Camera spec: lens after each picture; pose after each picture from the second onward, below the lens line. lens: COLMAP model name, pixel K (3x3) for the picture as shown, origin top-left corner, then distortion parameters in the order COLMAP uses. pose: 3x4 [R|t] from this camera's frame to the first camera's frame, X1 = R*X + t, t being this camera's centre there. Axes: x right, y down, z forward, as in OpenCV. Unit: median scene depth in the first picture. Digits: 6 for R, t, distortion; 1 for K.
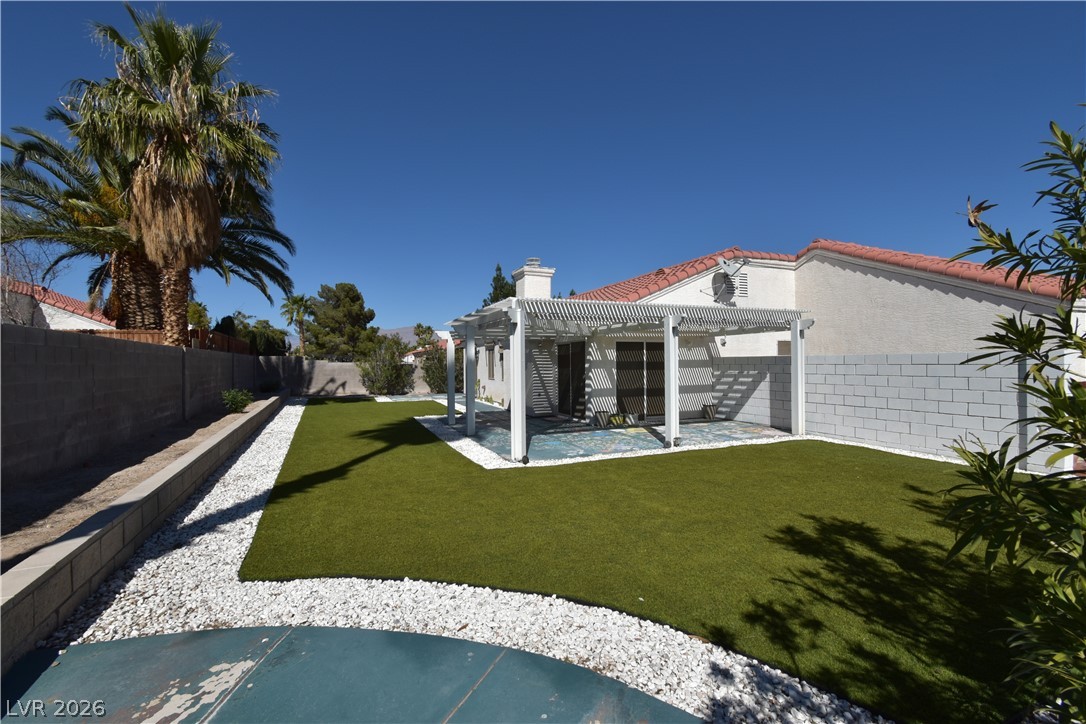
lens RADIAL K [[485.7, 0, 537.4], [0, 485.7, 363.3], [0, 0, 1]] dist [0.000204, -0.000062]
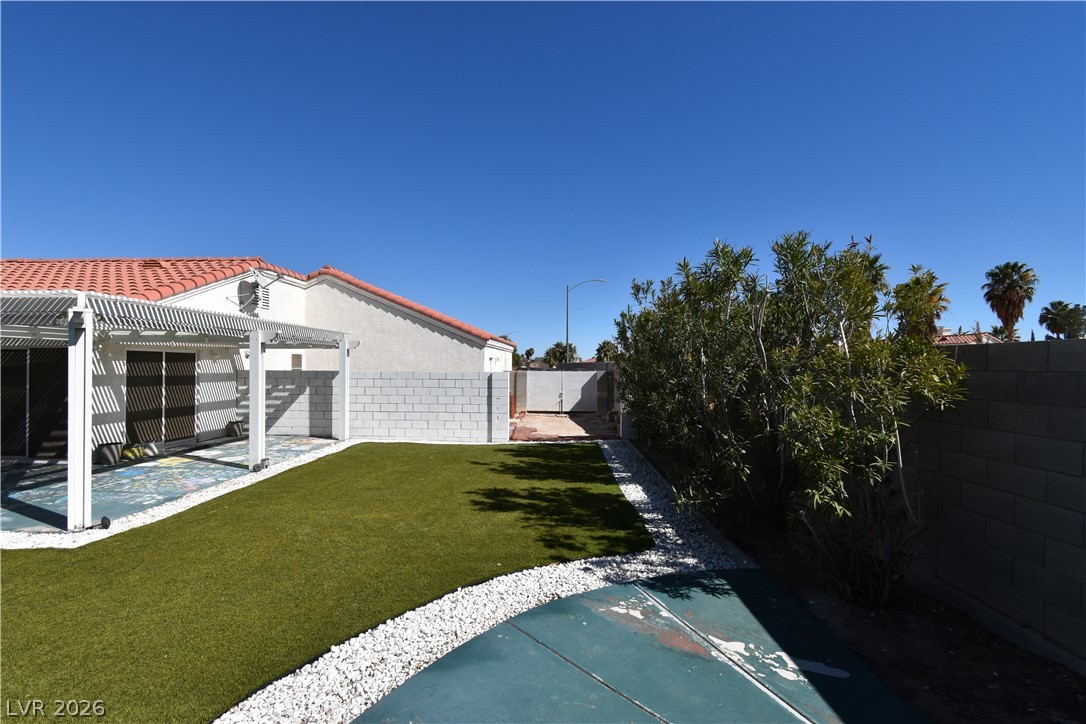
lens RADIAL K [[481.3, 0, 548.7], [0, 481.3, 365.1], [0, 0, 1]] dist [0.000954, 0.000414]
pose [[0.416163, 0.013212, 0.909194, -0.258870], [-0.007762, 0.999910, -0.010978, -0.018943], [-0.909257, -0.002489, 0.416228, 0.077514]]
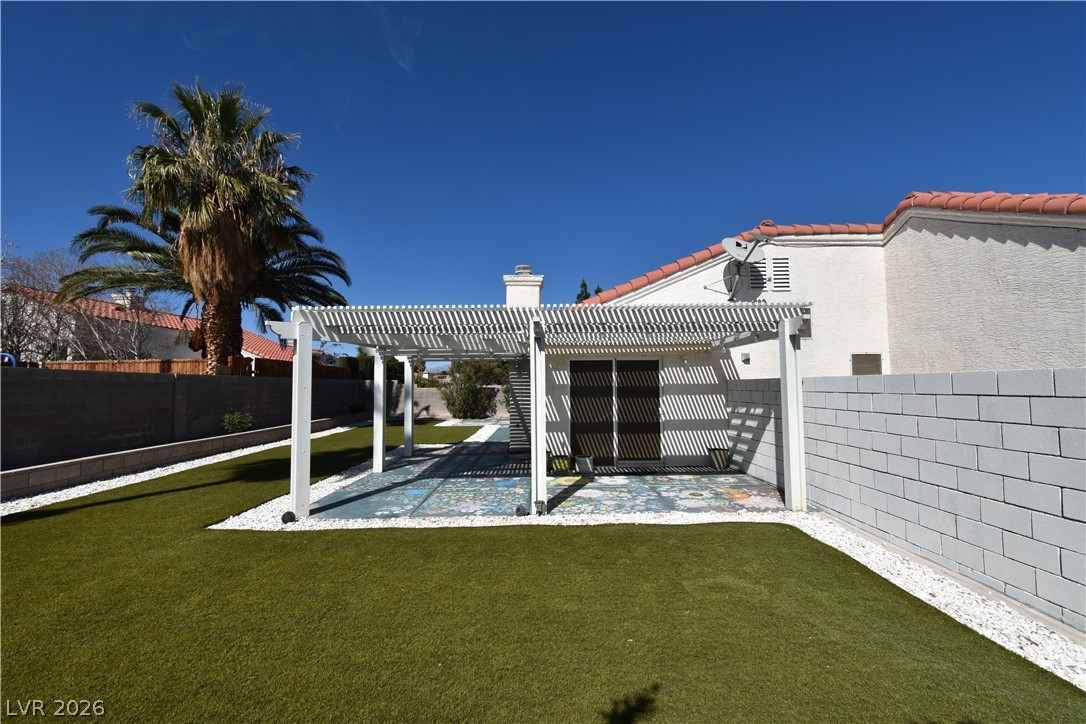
lens RADIAL K [[478.5, 0, 543.0], [0, 478.5, 362.0], [0, 0, 1]] dist [-0.002635, 0.000018]
pose [[0.927426, -0.019448, -0.373500, 0.415247], [0.001499, 0.998832, -0.048286, -0.006097], [0.374003, 0.044222, 0.926373, 0.290035]]
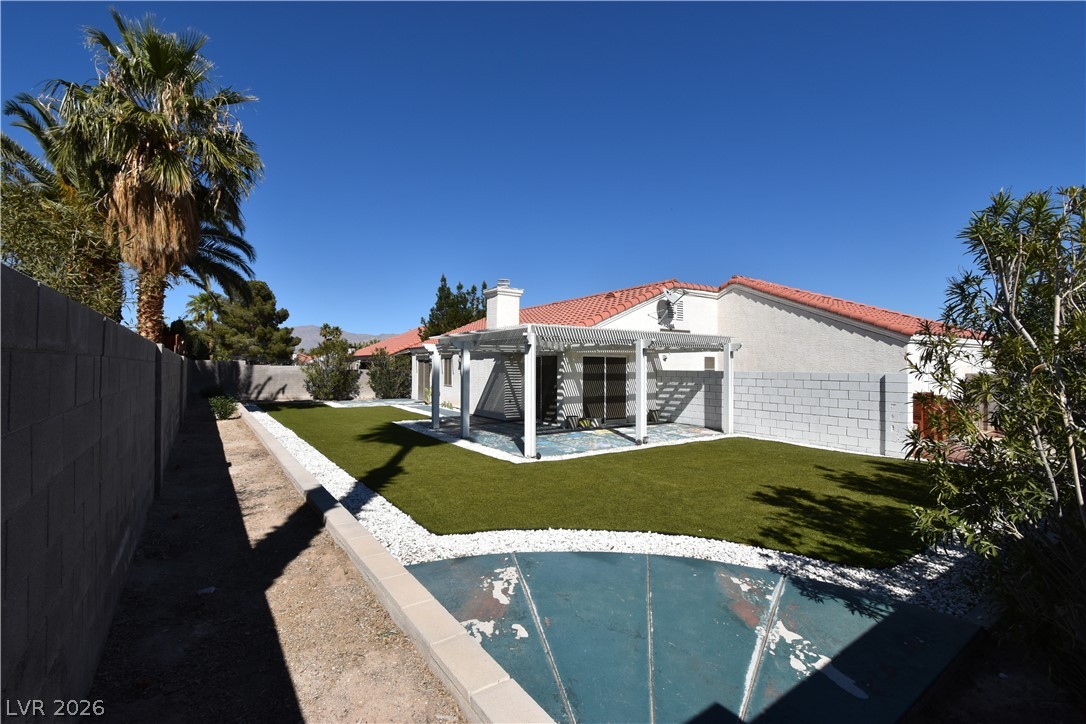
lens RADIAL K [[485.7, 0, 537.4], [0, 485.7, 363.3], [0, 0, 1]] dist [0.000204, -0.000062]
pose [[0.982342, 0.014654, 0.186518, -0.169699], [-0.013146, 0.999870, -0.009319, -0.016299], [-0.186630, 0.006702, 0.982407, -0.138301]]
